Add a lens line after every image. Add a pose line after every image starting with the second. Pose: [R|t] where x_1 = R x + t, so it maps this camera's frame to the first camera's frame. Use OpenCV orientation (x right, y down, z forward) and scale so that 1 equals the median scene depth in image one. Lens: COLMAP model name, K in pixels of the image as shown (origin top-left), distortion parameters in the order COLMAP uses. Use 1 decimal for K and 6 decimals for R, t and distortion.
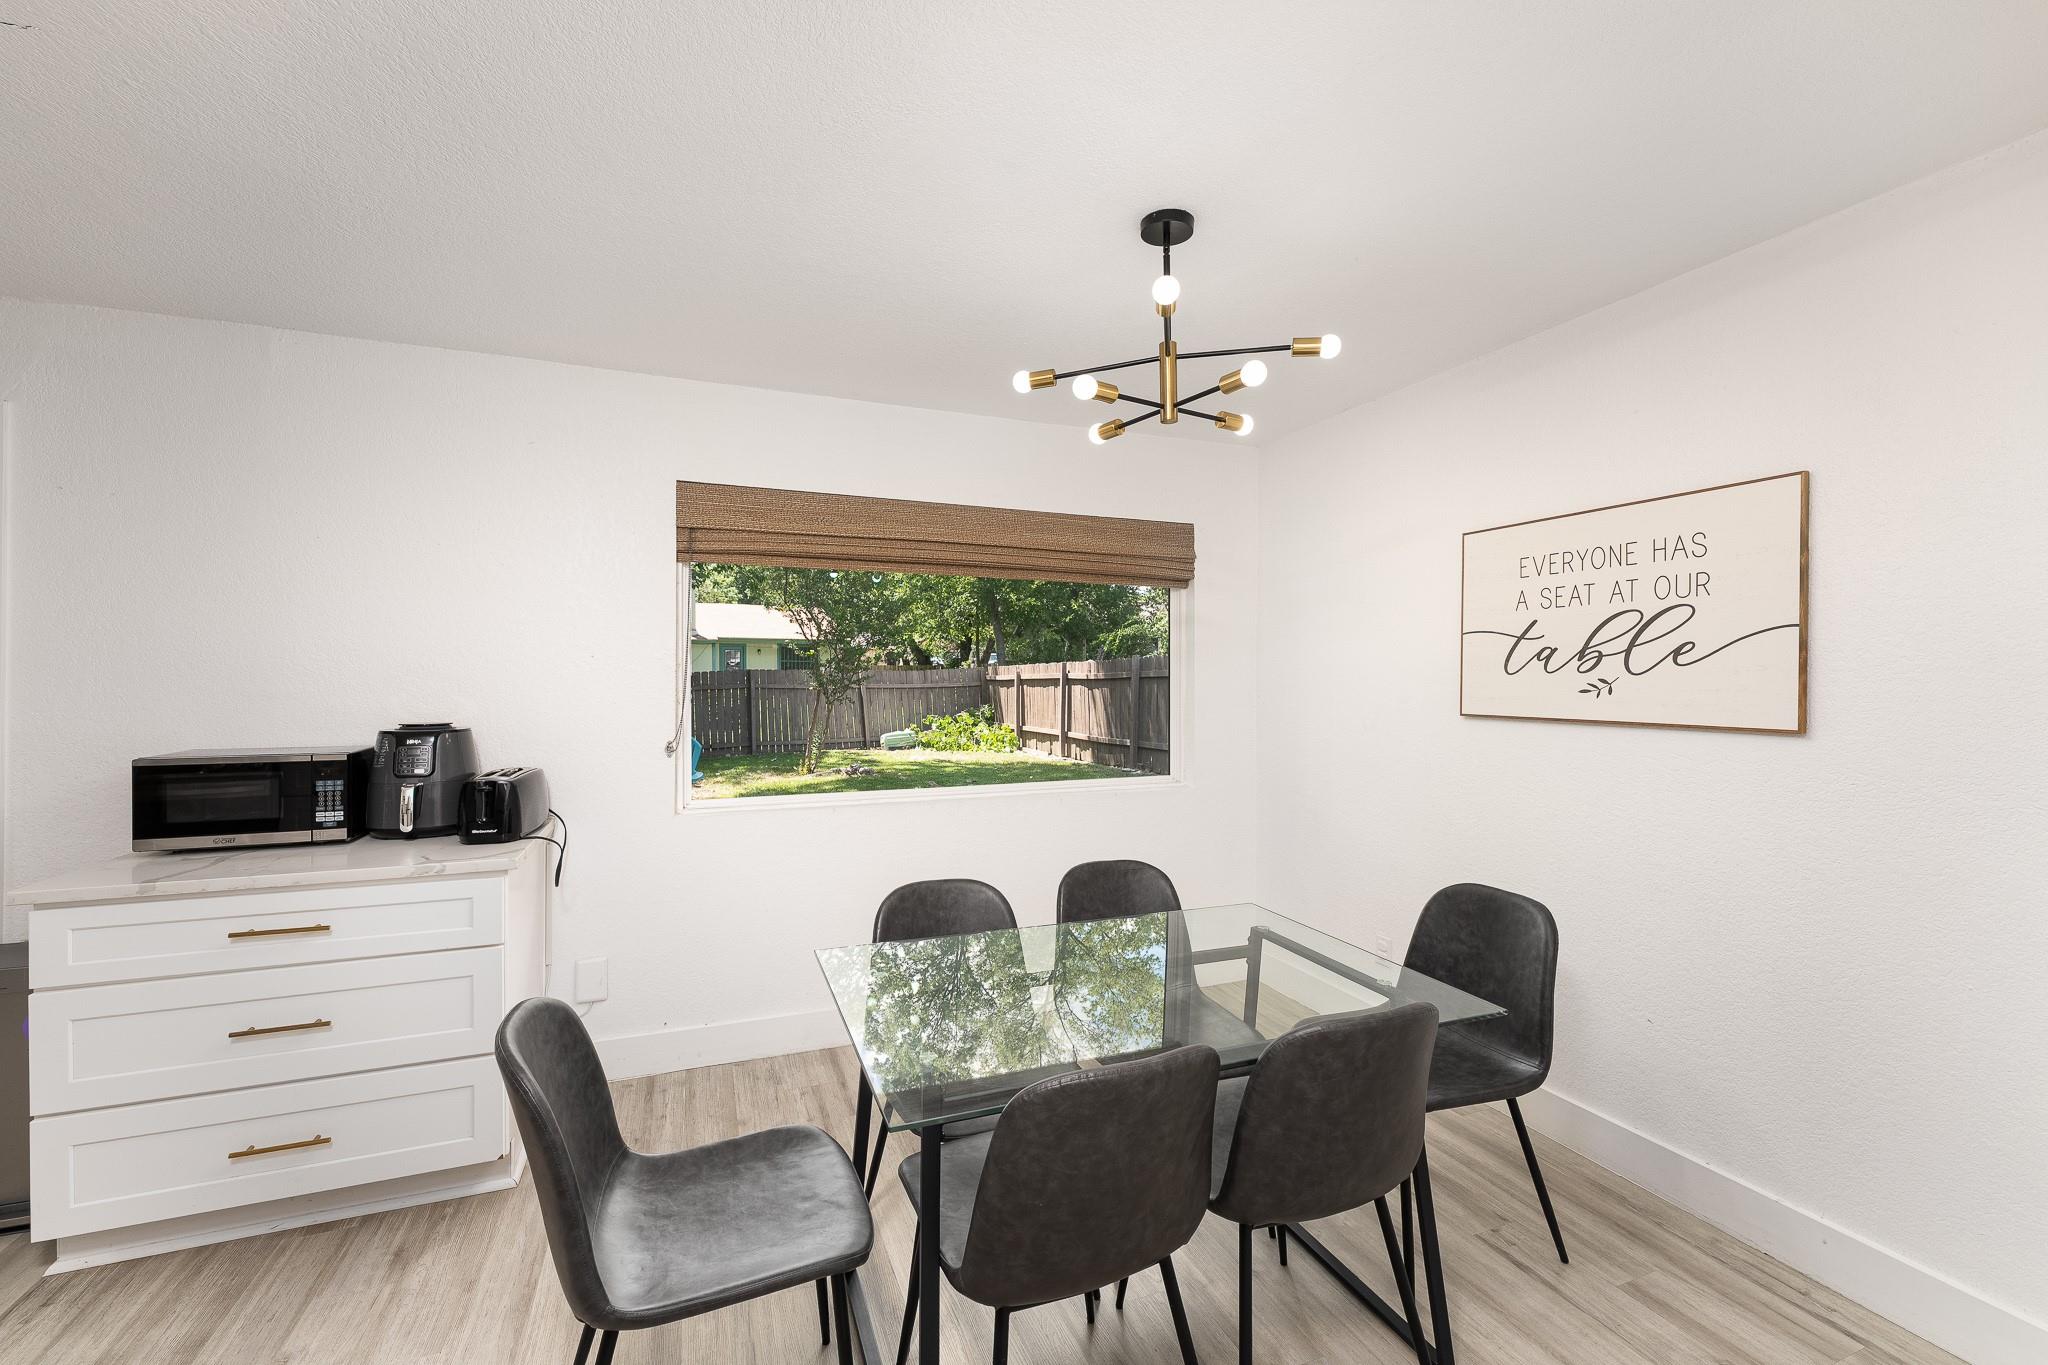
lens RADIAL K [[827.9, 0, 1028.7], [0, 827.9, 676.4], [0, 0, 1]] dist [-0.001961, -0.000539]
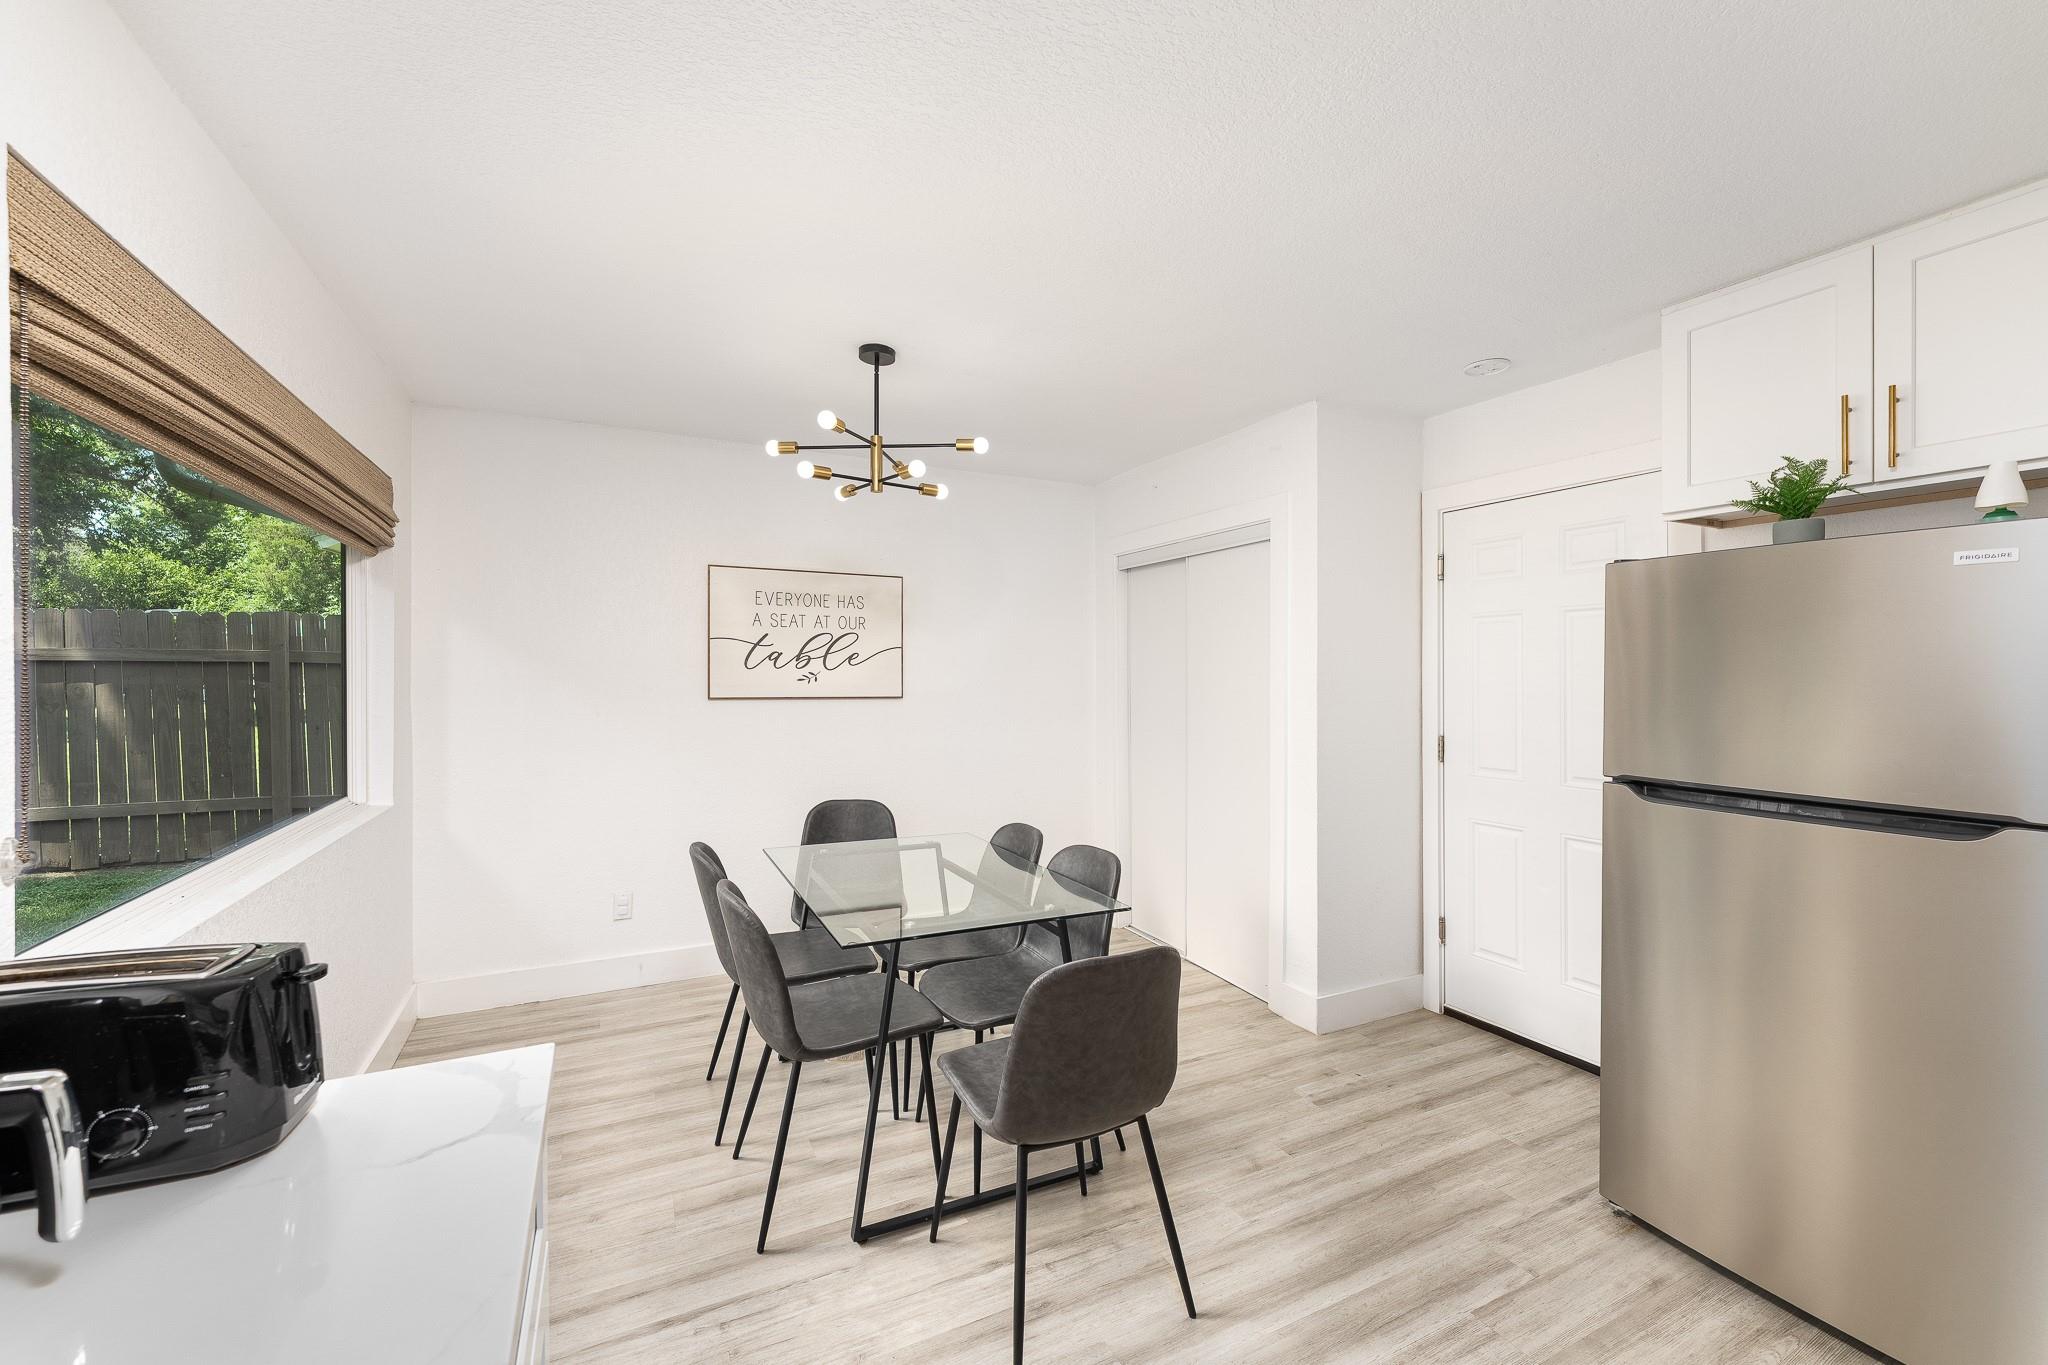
lens RADIAL K [[827.9, 0, 1028.7], [0, 827.9, 676.4], [0, 0, 1]] dist [-0.001961, -0.000539]
pose [[-0.083188, -0.000597, 0.996534, -1.048651], [-0.002240, 0.999997, 0.000412, 0.010221], [-0.996531, -0.002198, -0.083189, 0.705822]]
